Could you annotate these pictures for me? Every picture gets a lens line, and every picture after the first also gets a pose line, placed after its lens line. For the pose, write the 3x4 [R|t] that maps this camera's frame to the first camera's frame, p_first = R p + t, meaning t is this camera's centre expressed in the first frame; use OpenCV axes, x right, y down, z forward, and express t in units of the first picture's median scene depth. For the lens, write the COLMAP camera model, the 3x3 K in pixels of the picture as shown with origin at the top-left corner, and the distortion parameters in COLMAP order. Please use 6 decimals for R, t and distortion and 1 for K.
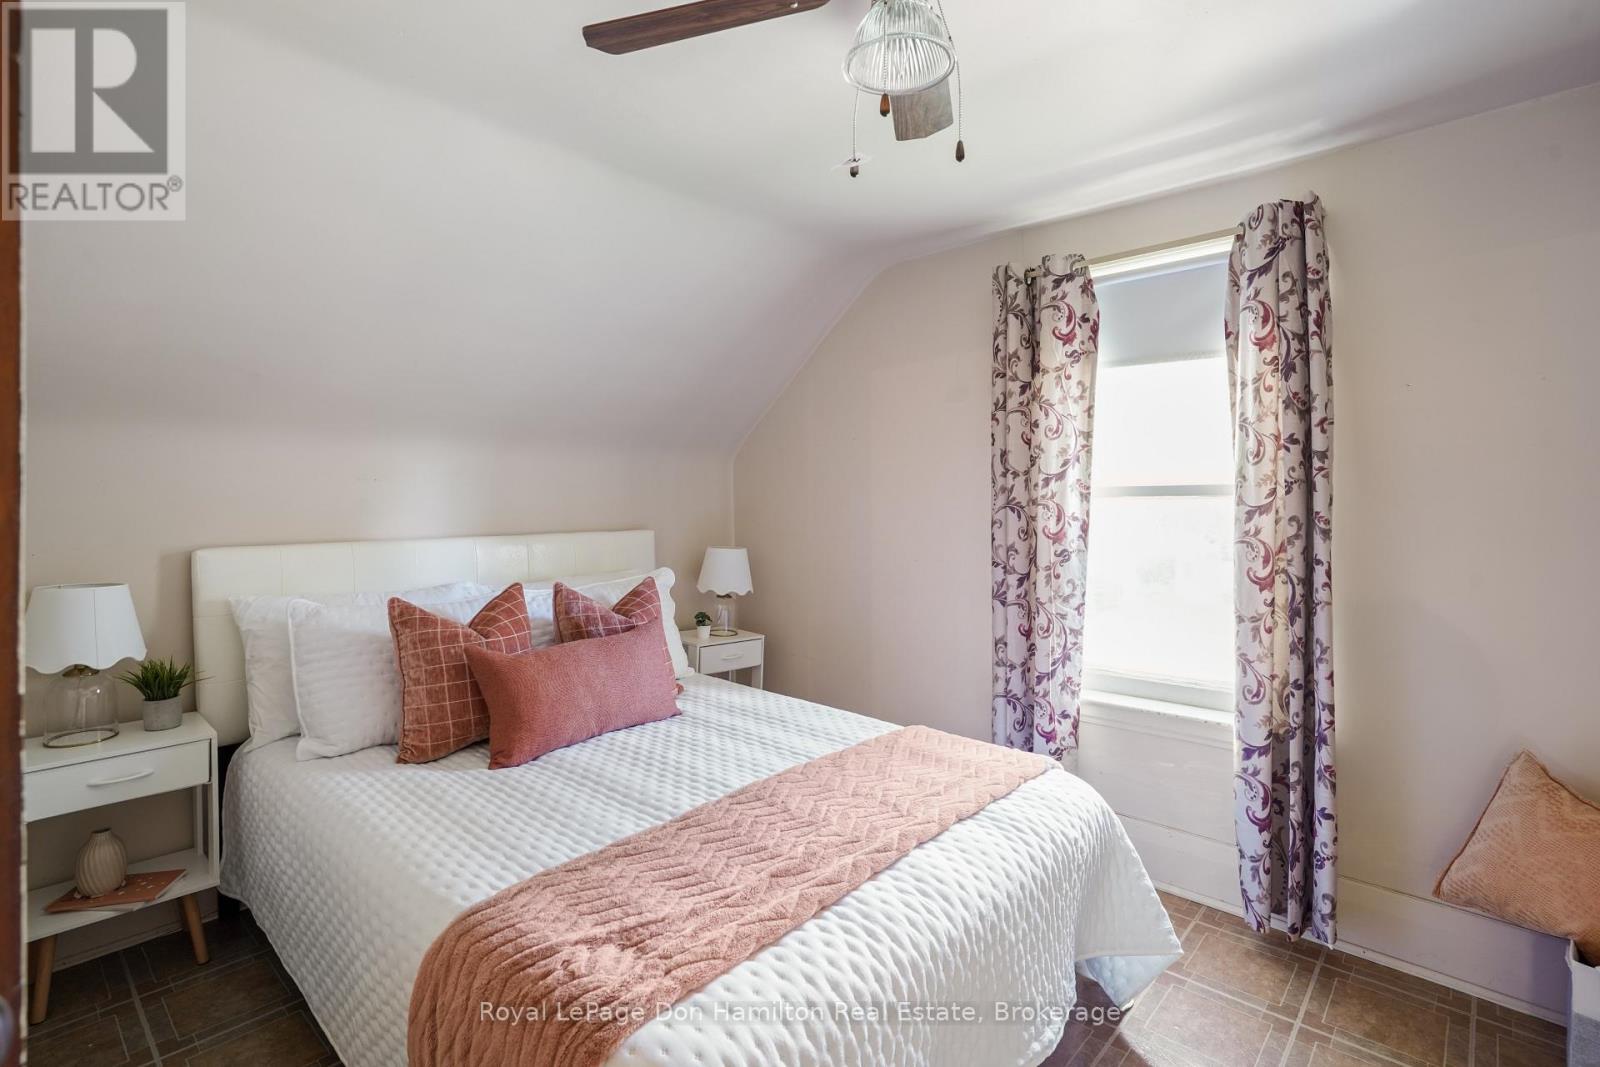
lens RADIAL K [[773.6, 0, 798.7], [0, 773.6, 518.3], [0, 0, 1]] dist [-0.011130, 0.007071]
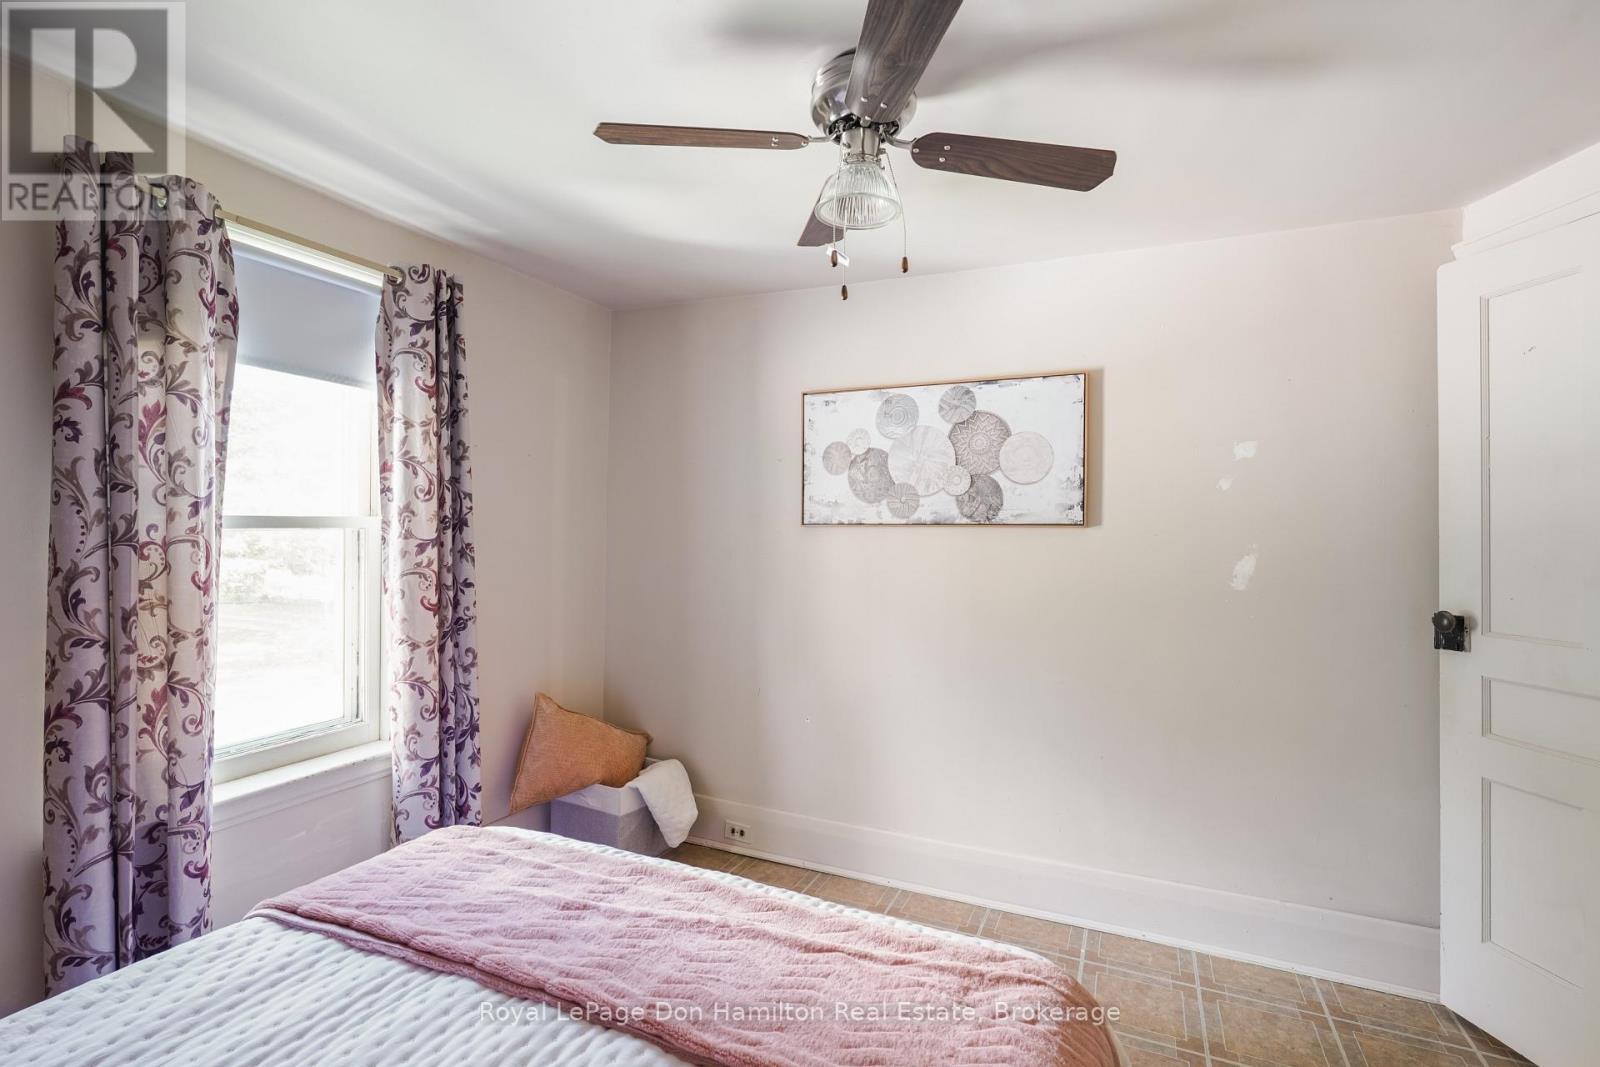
lens RADIAL K [[773.6, 0, 796.6], [0, 773.6, 531.1], [0, 0, 1]] dist [-0.011130, 0.007071]
pose [[-0.318000, -0.012136, 0.948013, -0.562142], [0.004538, 0.999887, 0.014323, -0.037823], [-0.948080, 0.008857, -0.317909, 0.786298]]
